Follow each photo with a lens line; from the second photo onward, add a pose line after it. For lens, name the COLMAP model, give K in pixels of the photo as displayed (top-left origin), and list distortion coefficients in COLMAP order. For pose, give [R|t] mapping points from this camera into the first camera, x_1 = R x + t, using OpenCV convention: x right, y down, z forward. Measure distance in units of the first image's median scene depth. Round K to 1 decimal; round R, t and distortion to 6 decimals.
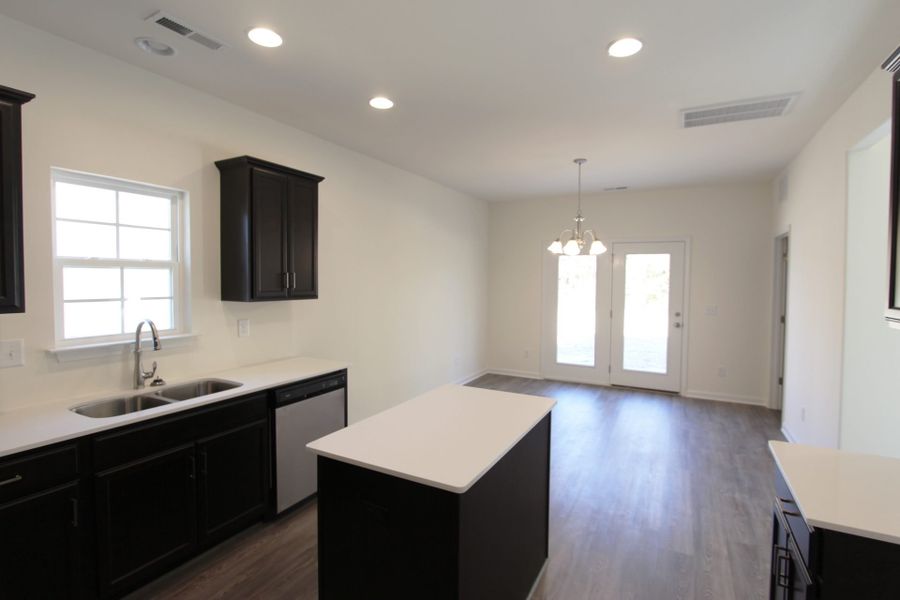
lens RADIAL K [[431.5, 0, 458.5], [0, 431.5, 291.4], [0, 0, 1]] dist [-0.018995, 0.000087]
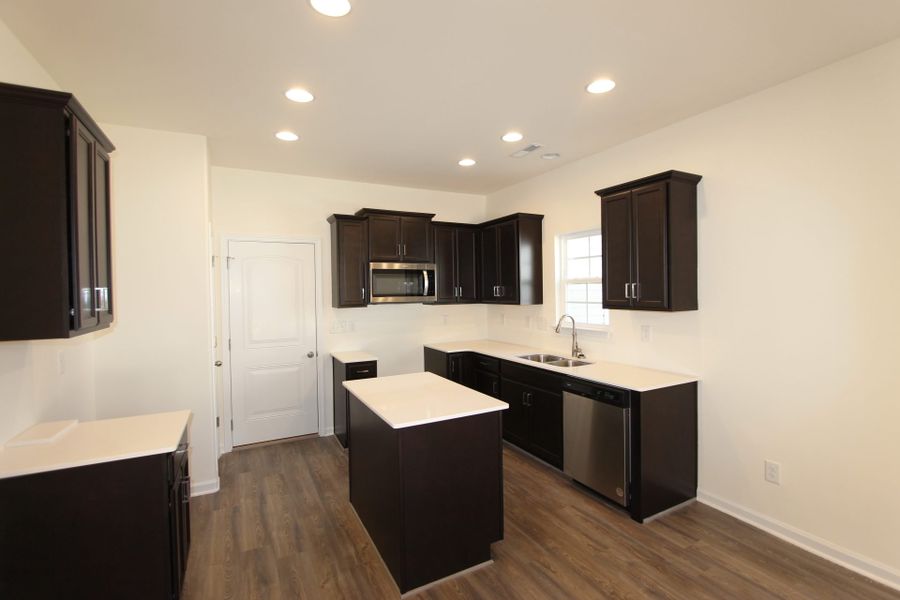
lens RADIAL K [[415.5, 0, 456.2], [0, 415.5, 296.7], [0, 0, 1]] dist [-0.015814, 0.001104]
pose [[-0.561144, 0.014296, -0.827595, 0.803875], [-0.011924, 0.999607, 0.025353, -0.037778], [0.827632, 0.024095, -0.560753, 1.462551]]
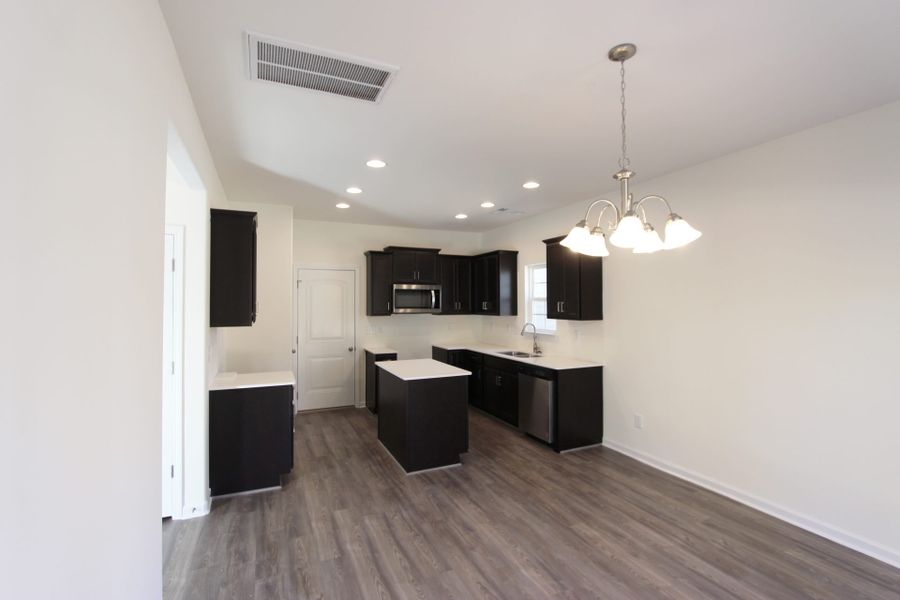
lens RADIAL K [[415.5, 0, 456.2], [0, 415.5, 296.7], [0, 0, 1]] dist [-0.015814, 0.001104]
pose [[-0.607083, -0.017347, -0.794449, 1.286563], [-0.023803, 0.999710, -0.003640, -0.058811], [0.794282, 0.016701, -0.607320, 1.967146]]
